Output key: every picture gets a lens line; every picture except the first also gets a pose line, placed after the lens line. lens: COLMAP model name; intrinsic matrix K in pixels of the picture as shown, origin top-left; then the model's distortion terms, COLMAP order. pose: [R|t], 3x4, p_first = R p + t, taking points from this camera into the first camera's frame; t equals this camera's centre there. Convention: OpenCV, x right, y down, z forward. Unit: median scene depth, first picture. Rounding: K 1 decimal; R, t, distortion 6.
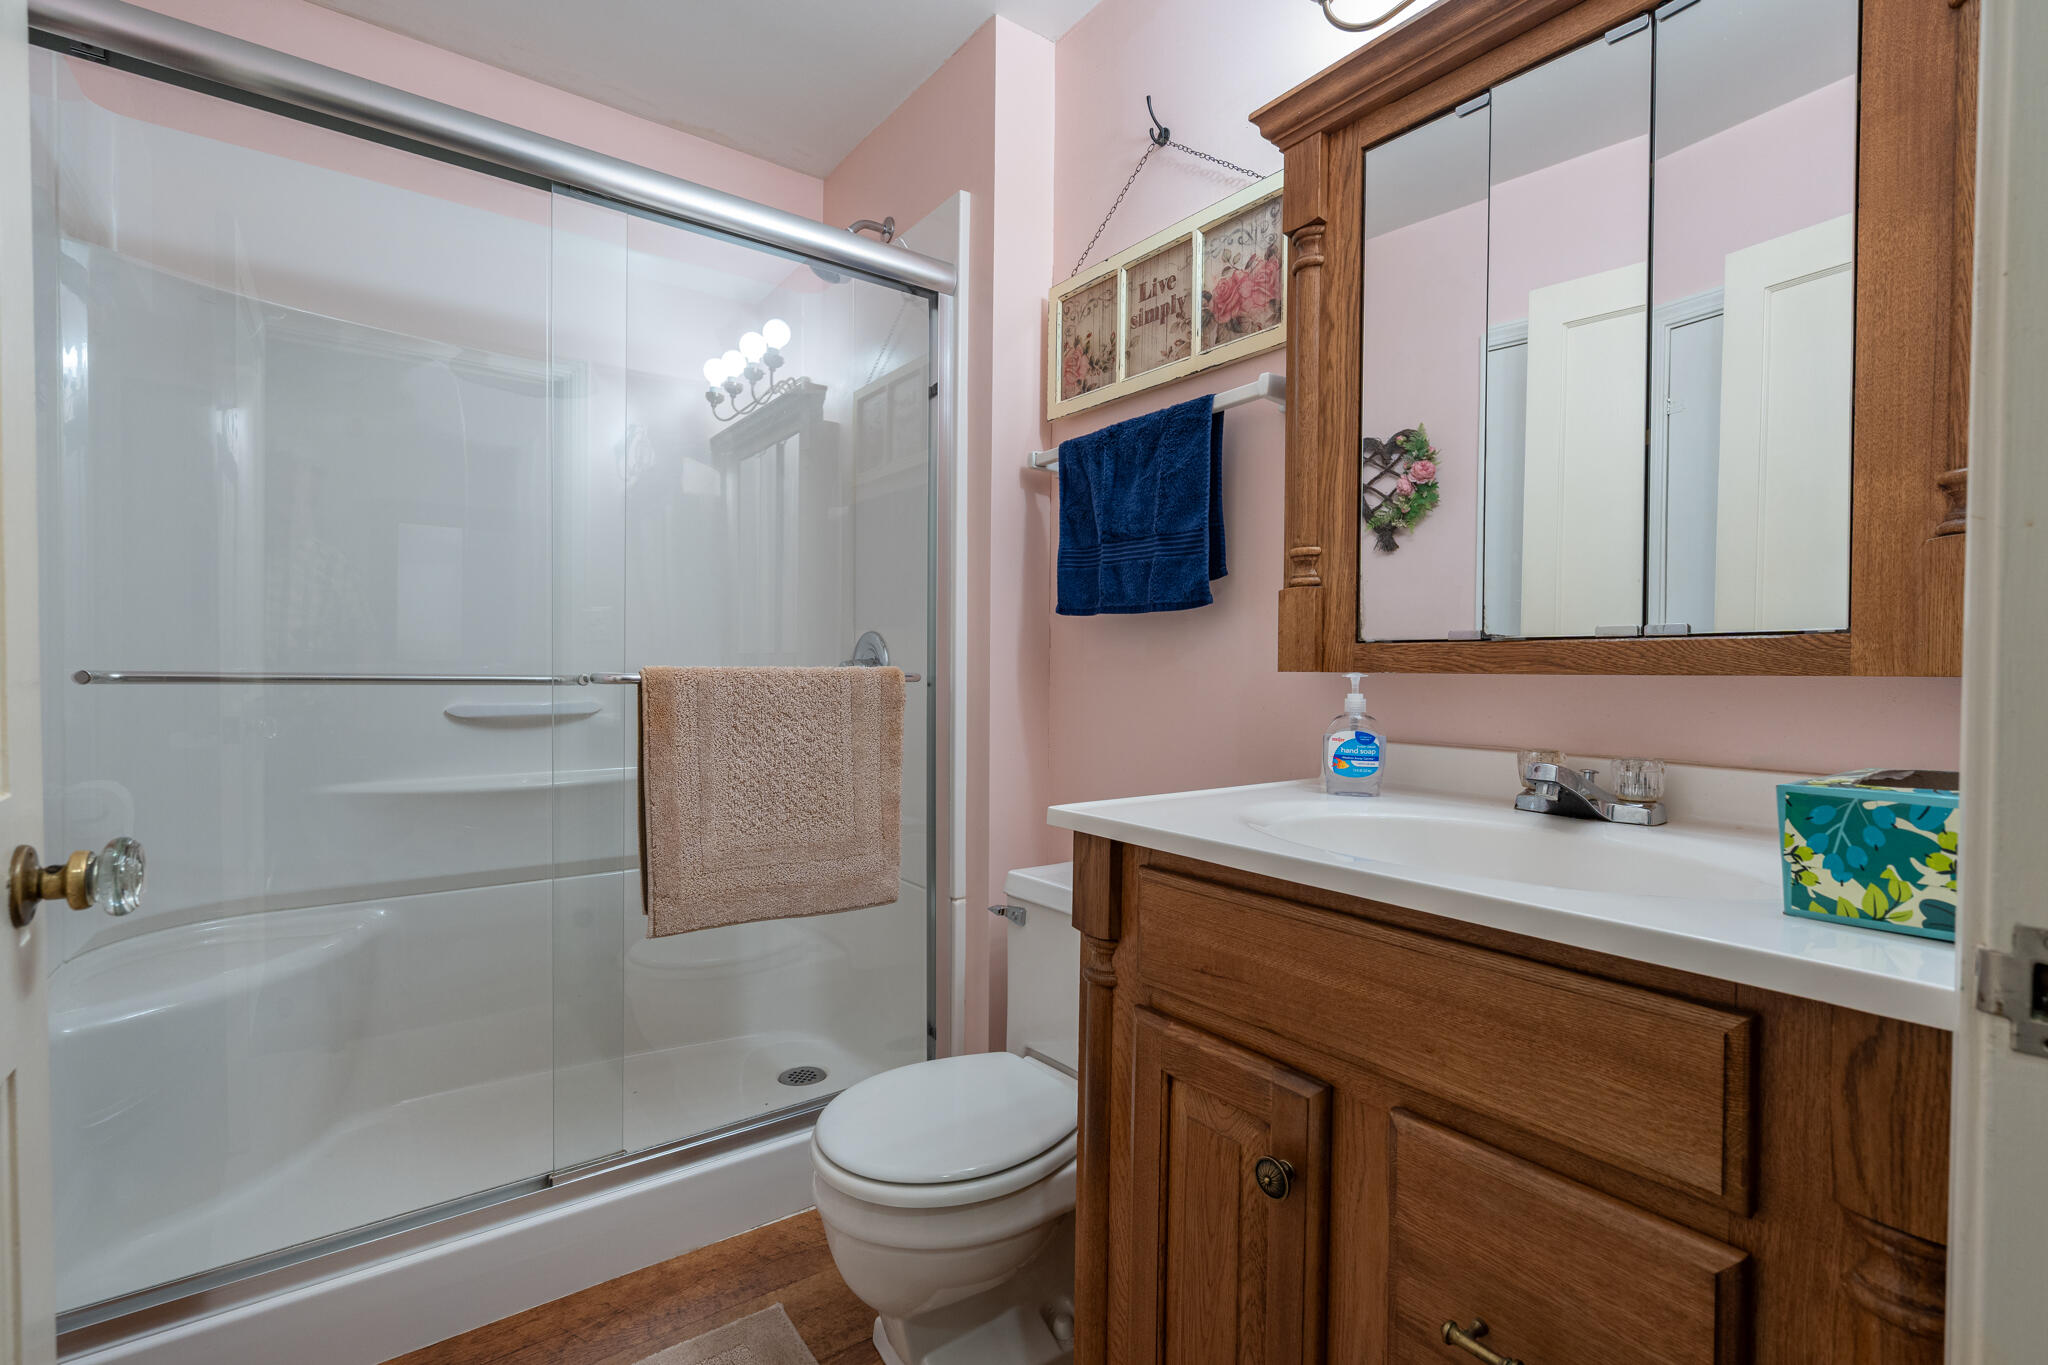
lens RADIAL K [[952.7, 0, 974.1], [0, 952.7, 683.8], [0, 0, 1]] dist [-0.004475, 0.002304]
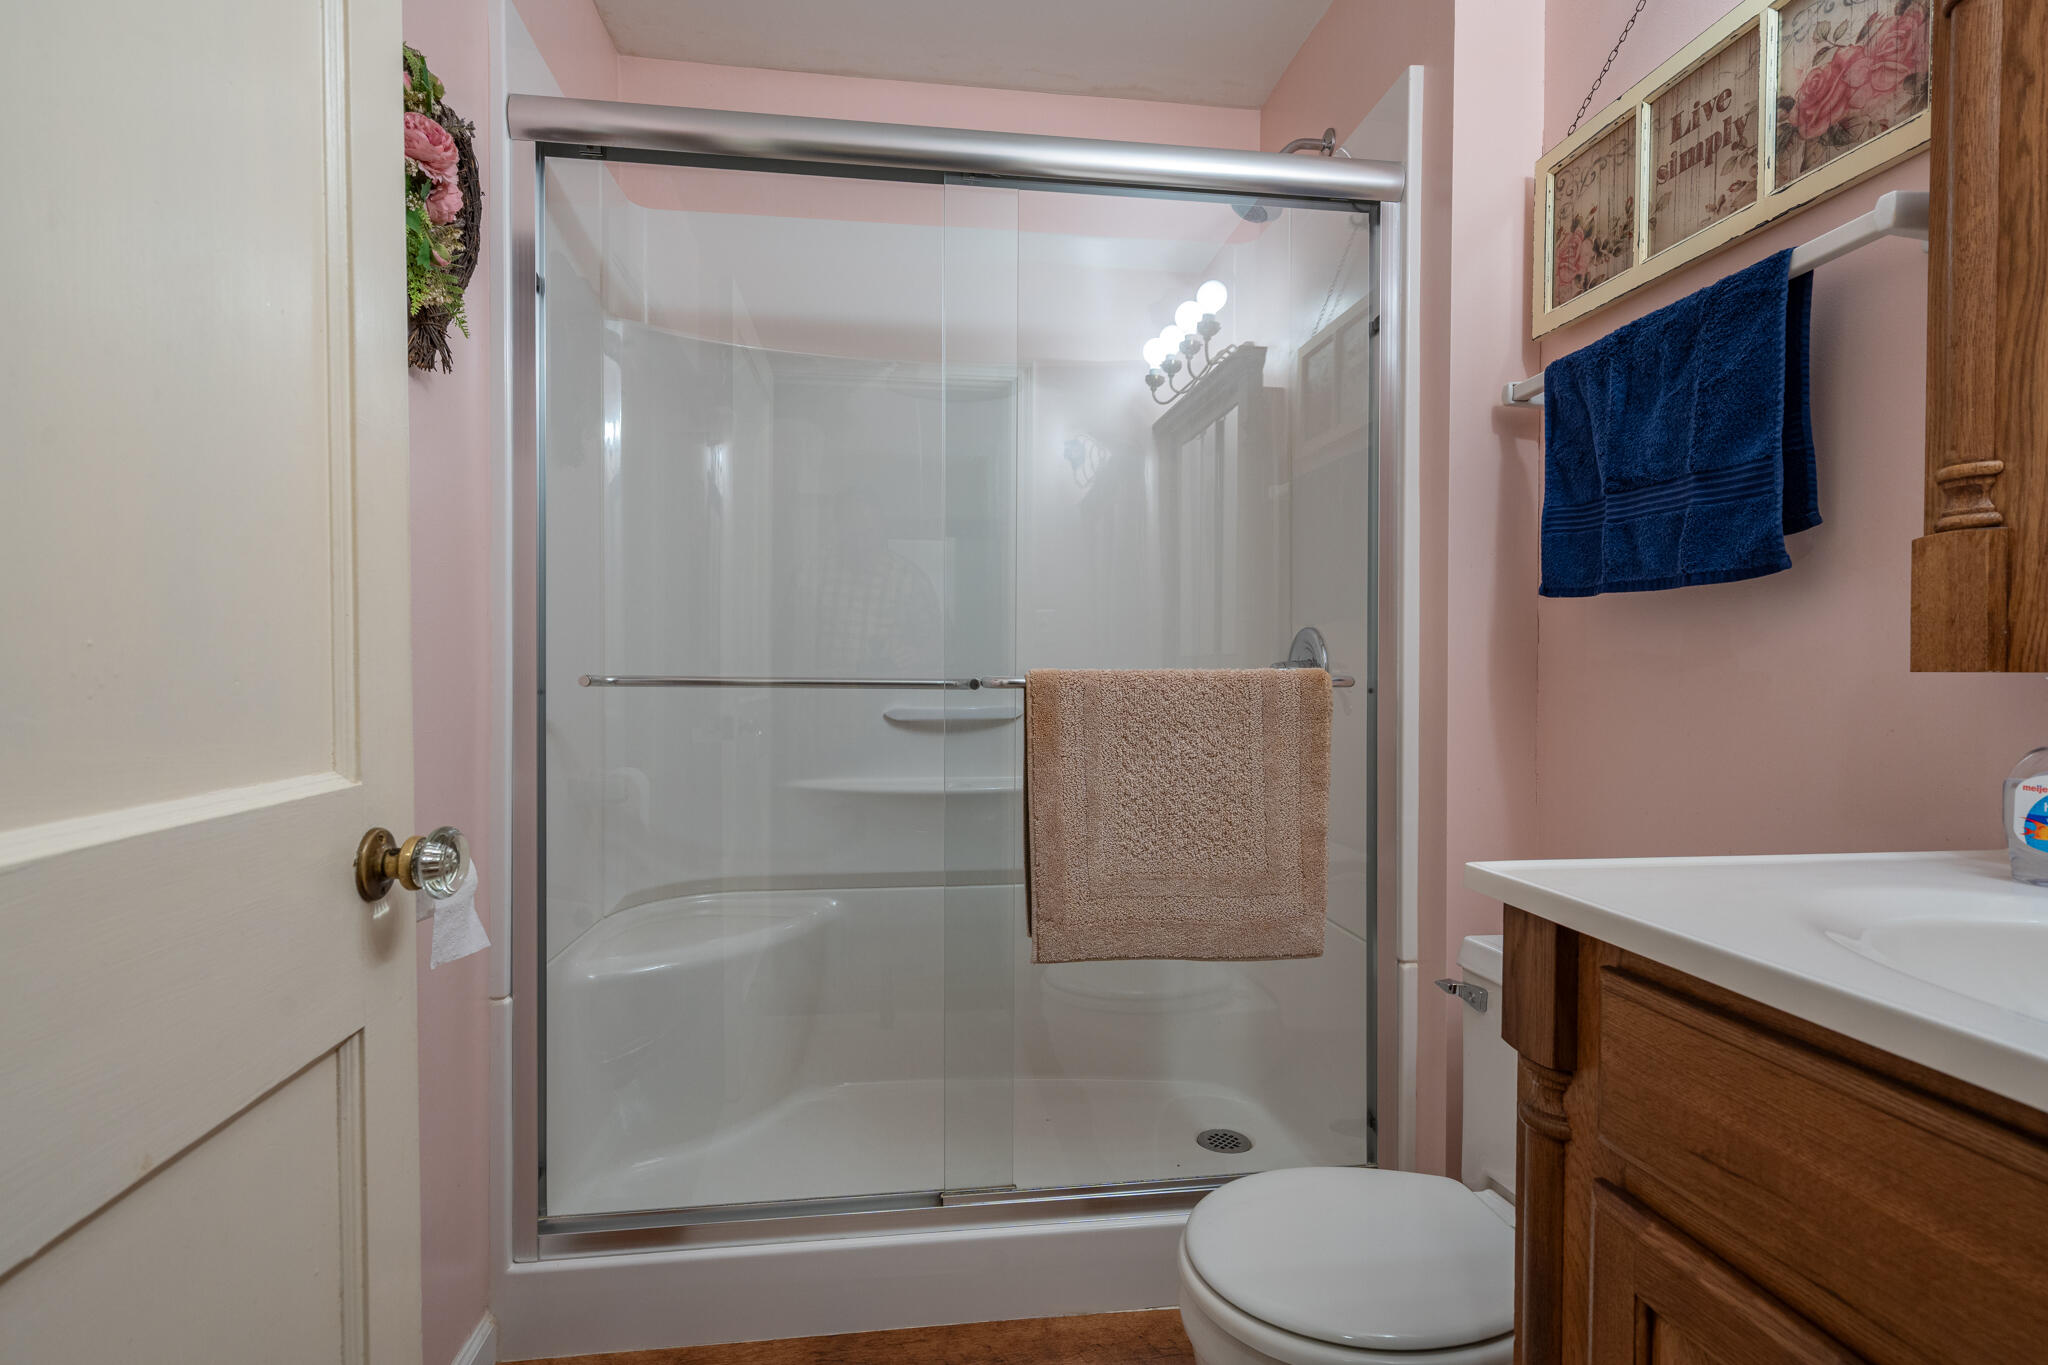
lens RADIAL K [[980.1, 0, 1024.3], [0, 980.1, 683.6], [0, 0, 1]] dist [0.005688, -0.000331]
pose [[0.883079, 0.001744, -0.469221, 0.095425], [-0.004977, 0.999972, -0.005649, 0.000874], [0.469198, 0.007324, 0.883063, 0.146463]]
